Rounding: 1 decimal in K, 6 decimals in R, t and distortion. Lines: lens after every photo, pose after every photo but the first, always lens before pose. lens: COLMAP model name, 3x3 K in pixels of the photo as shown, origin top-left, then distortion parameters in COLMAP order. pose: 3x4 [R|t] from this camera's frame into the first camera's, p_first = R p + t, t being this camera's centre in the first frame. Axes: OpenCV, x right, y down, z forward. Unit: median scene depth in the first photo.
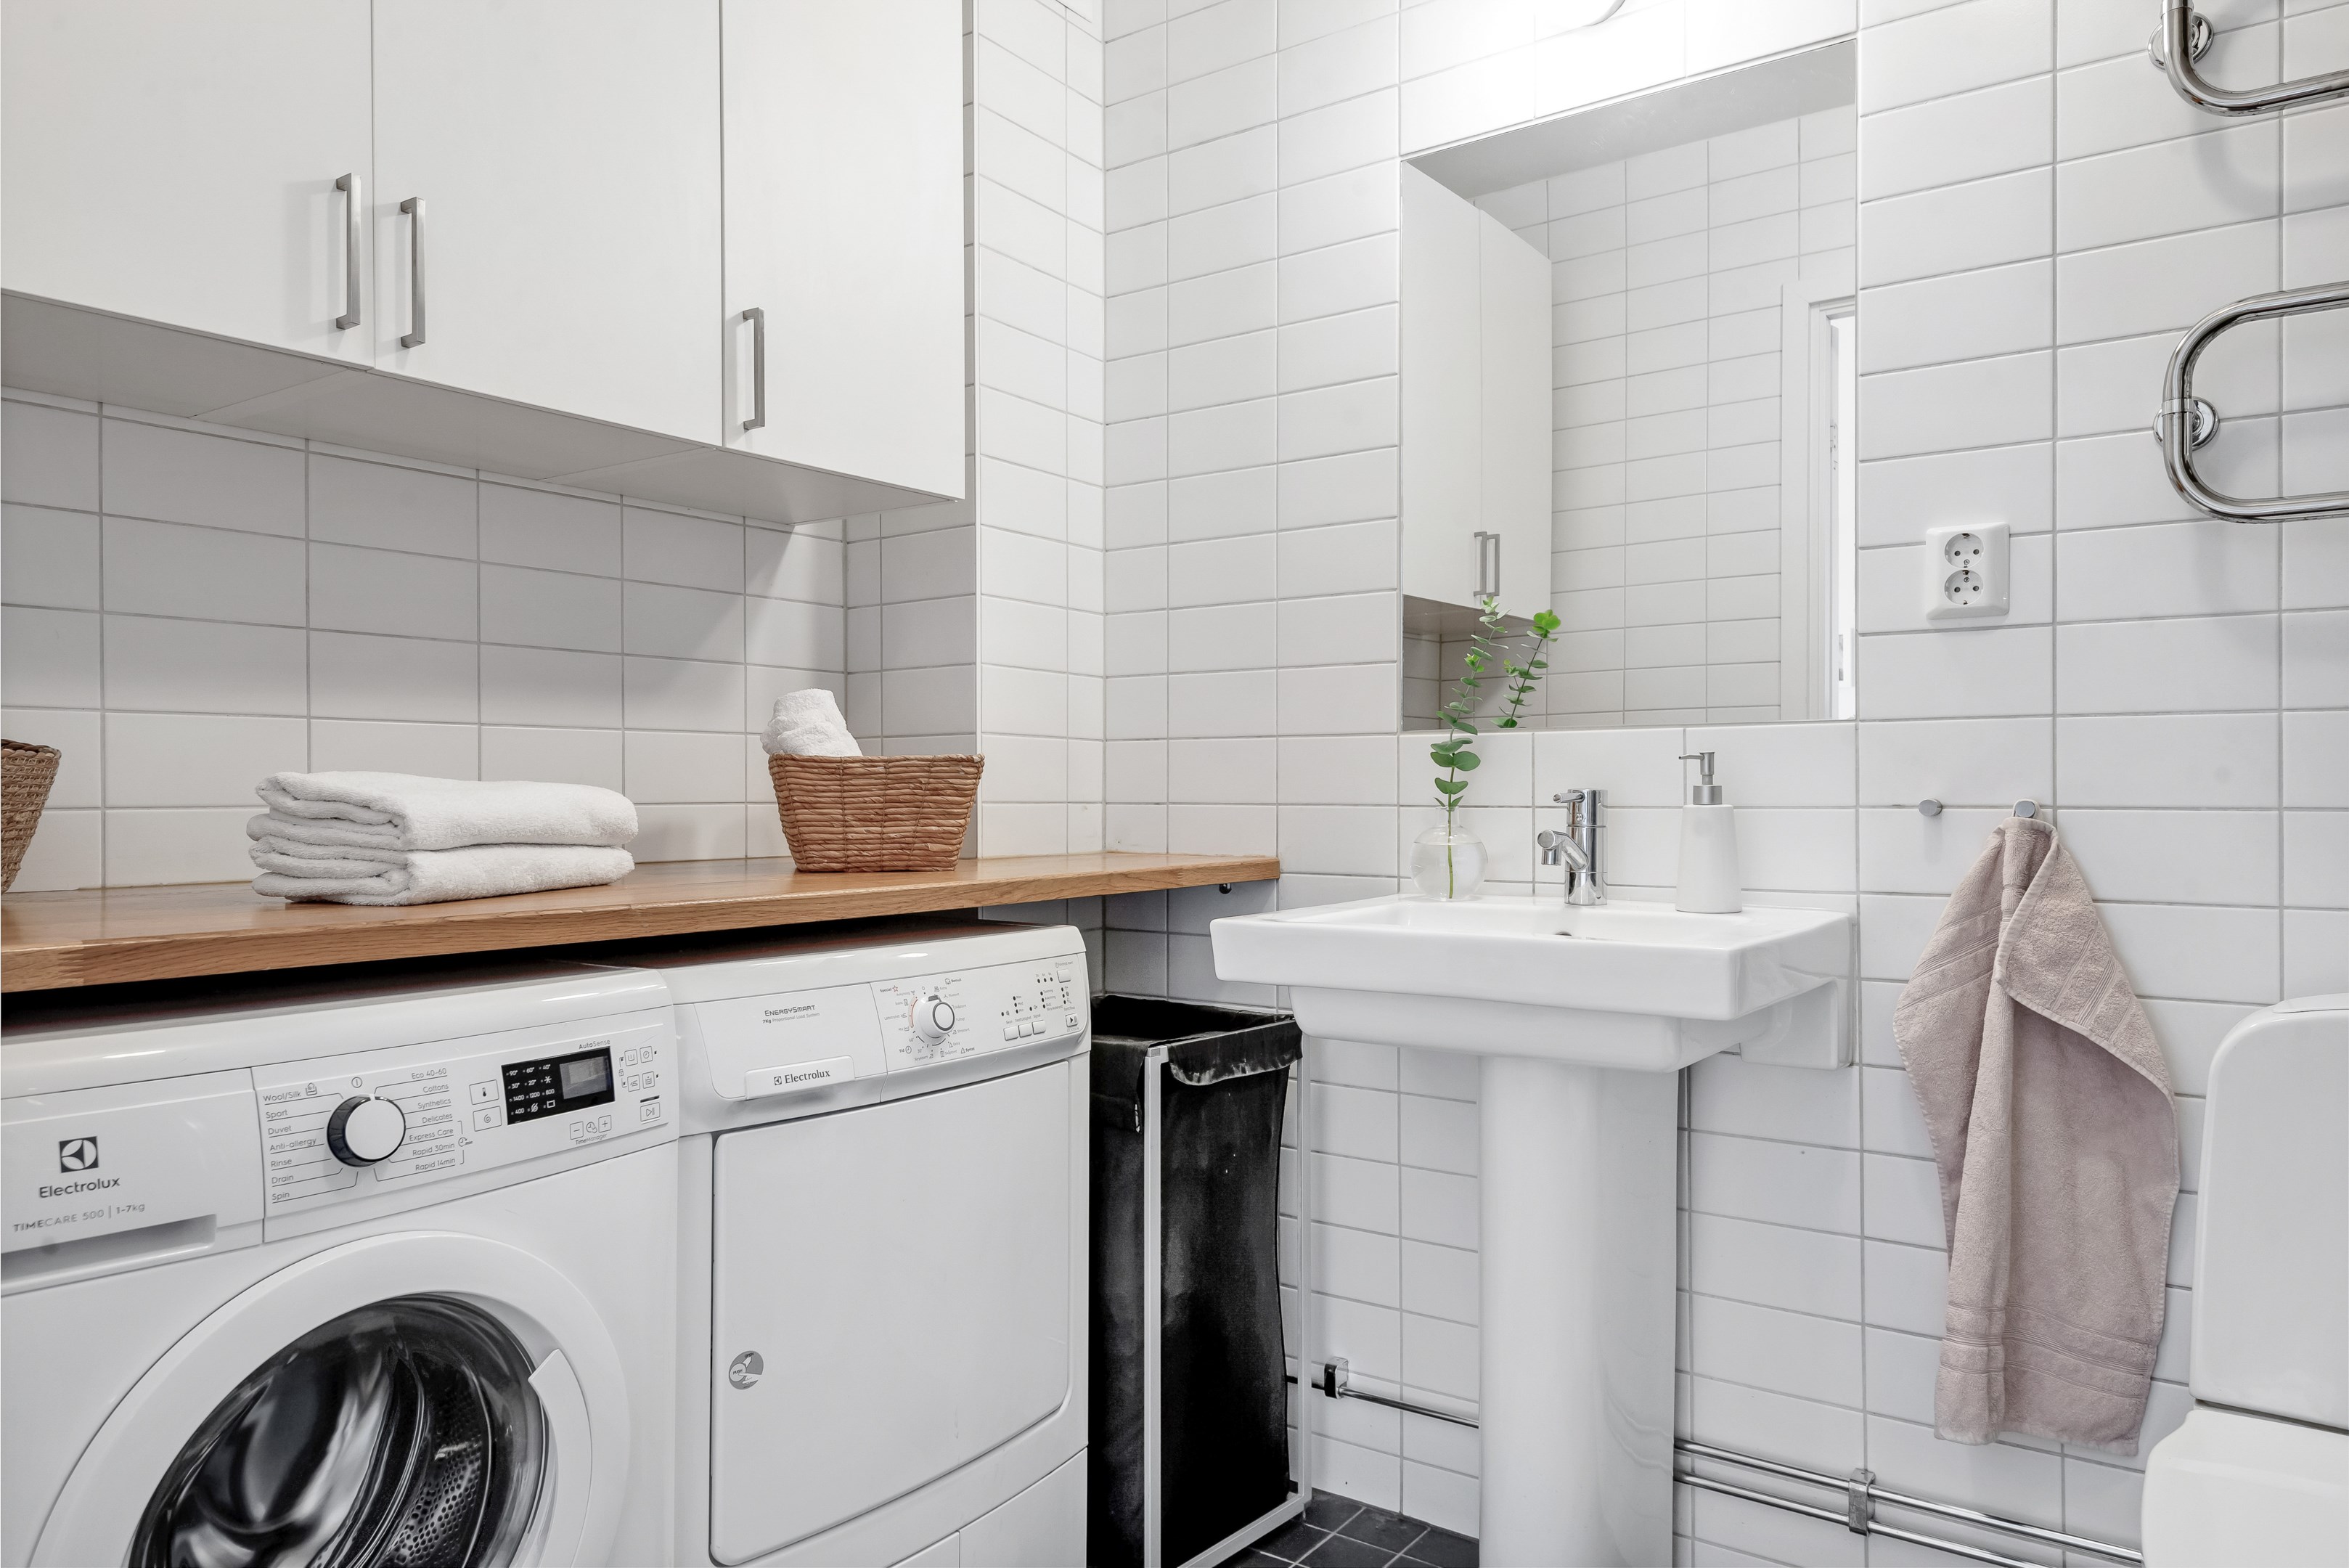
lens RADIAL K [[1501.2, 0, 1177.8], [0, 1501.2, 789.7], [0, 0, 1]] dist [-0.001071, -0.001958]
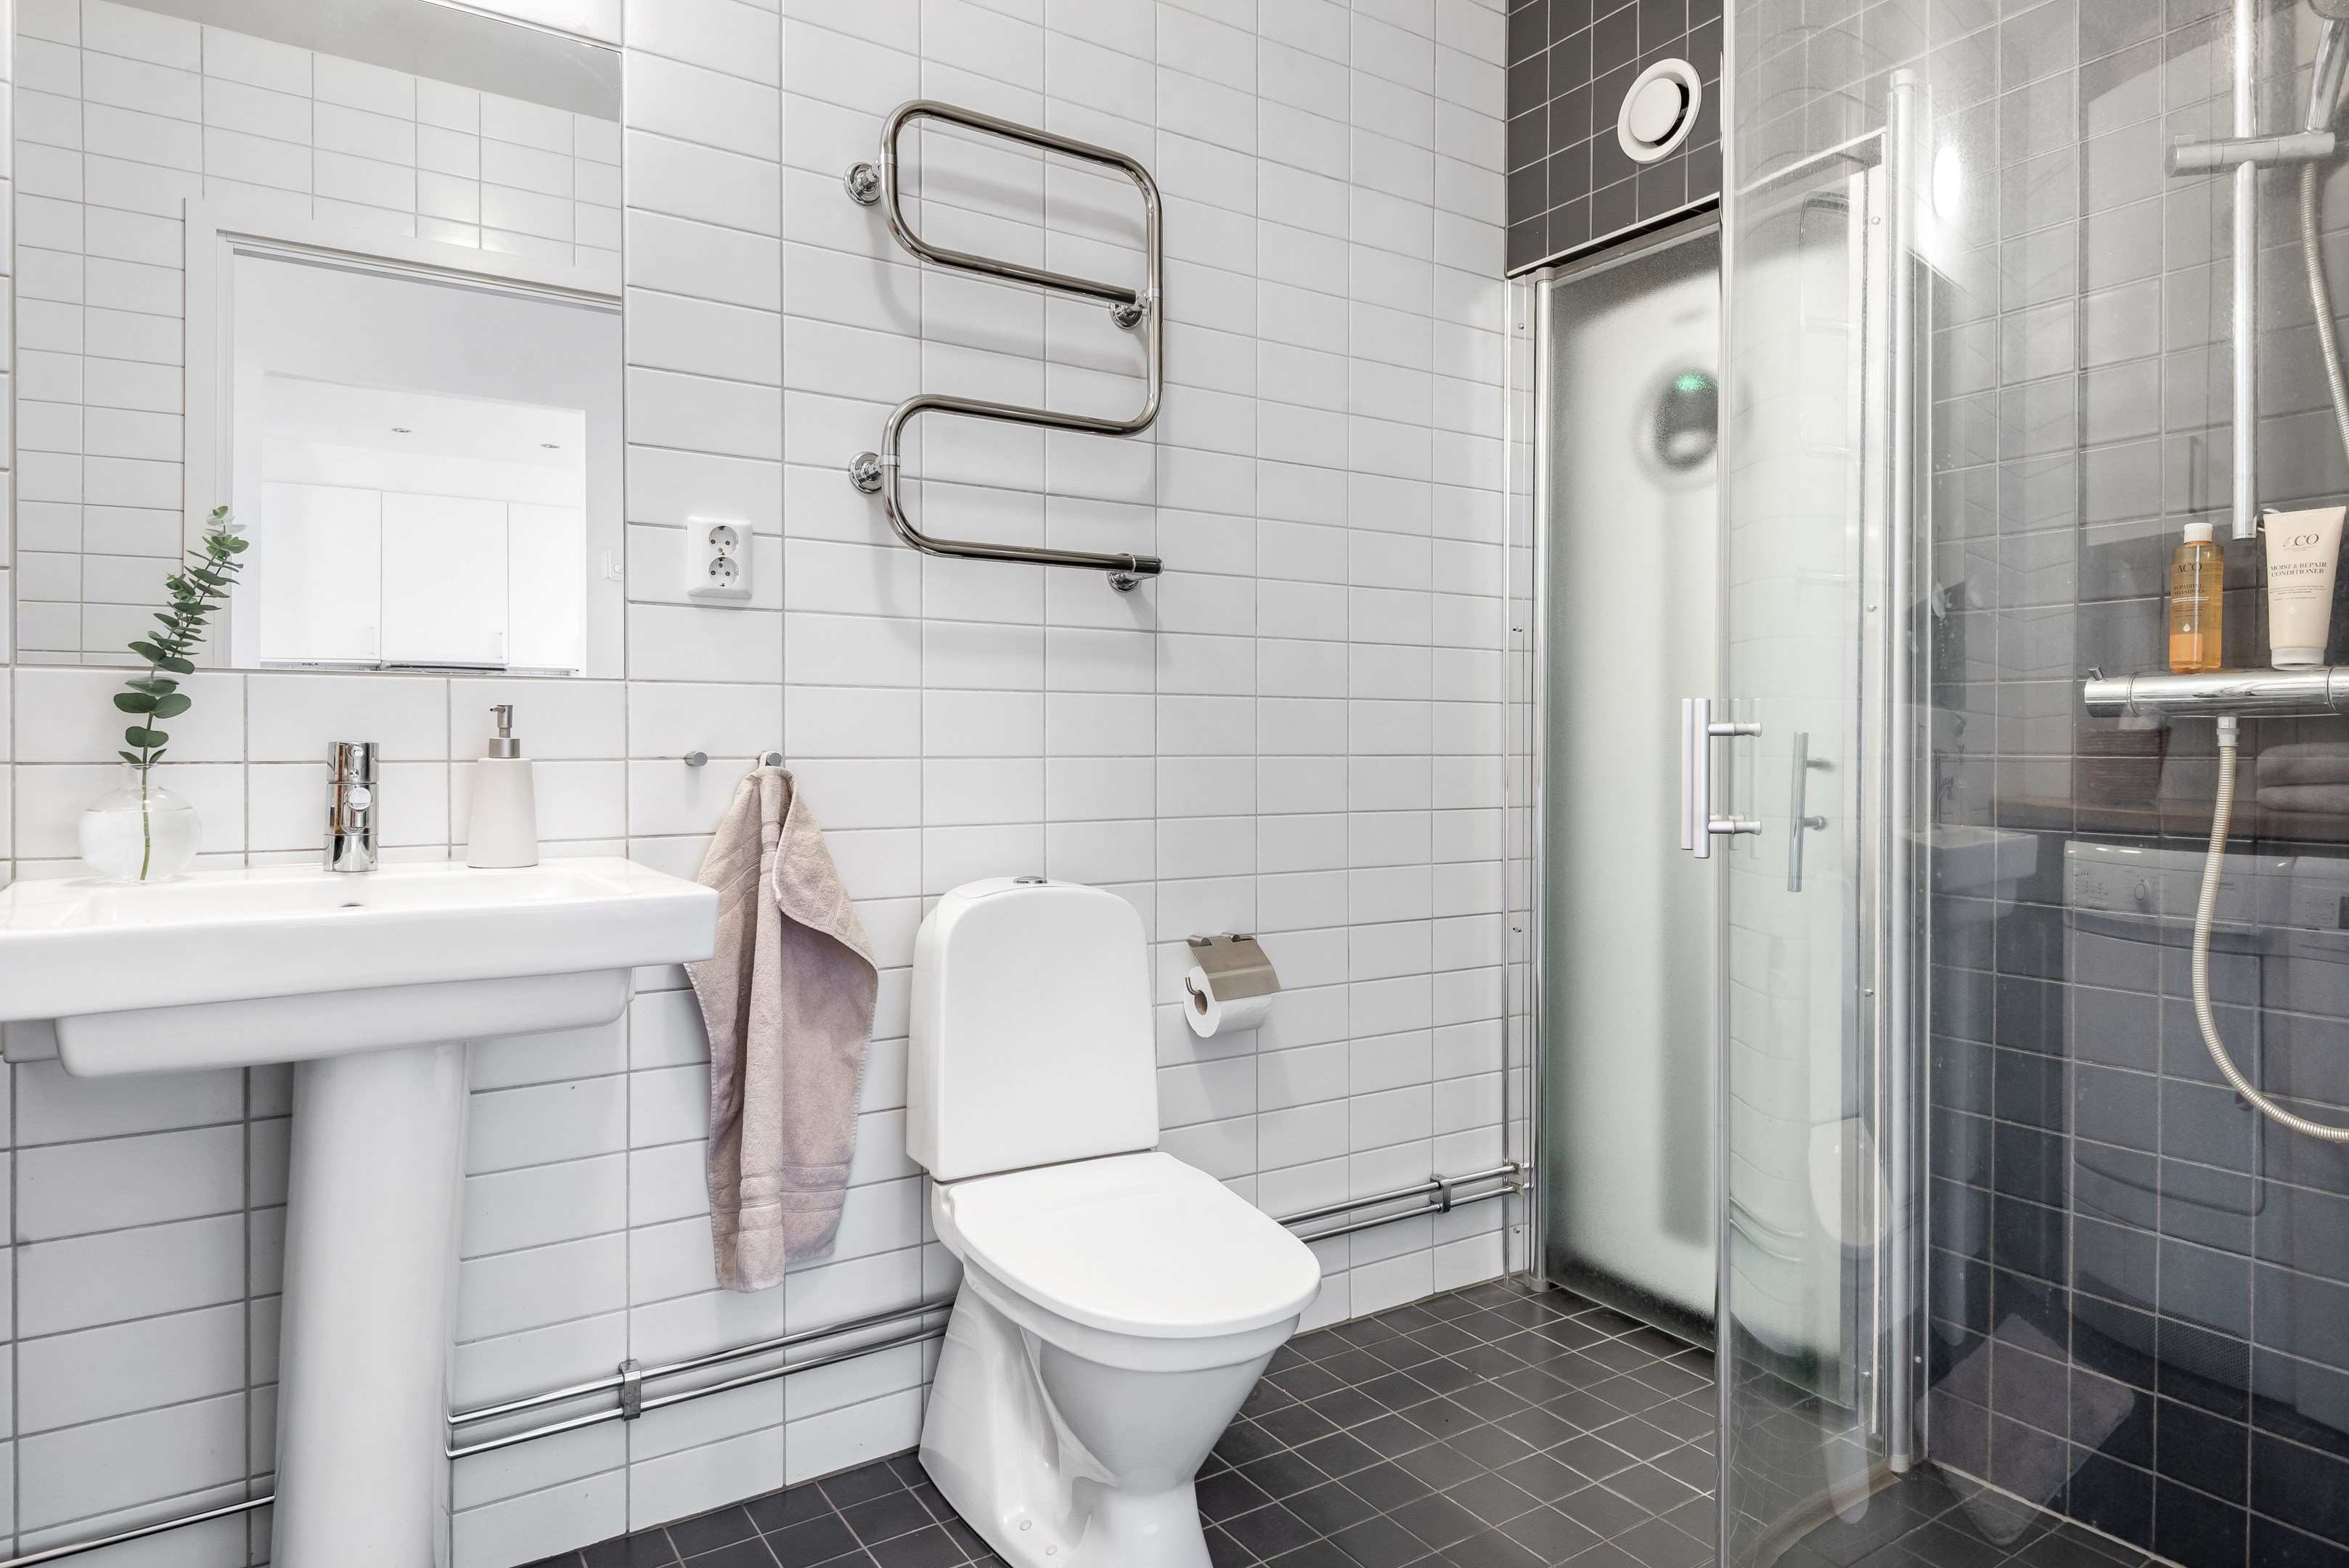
lens RADIAL K [[1367.7, 0, 1176.7], [0, 1367.7, 770.9], [0, 0, 1]] dist [-0.004824, -0.001203]
pose [[0.349375, -0.012319, 0.936902, -0.354100], [0.000737, 0.999917, 0.012873, 0.007702], [-0.936983, -0.003808, 0.349355, 0.288439]]
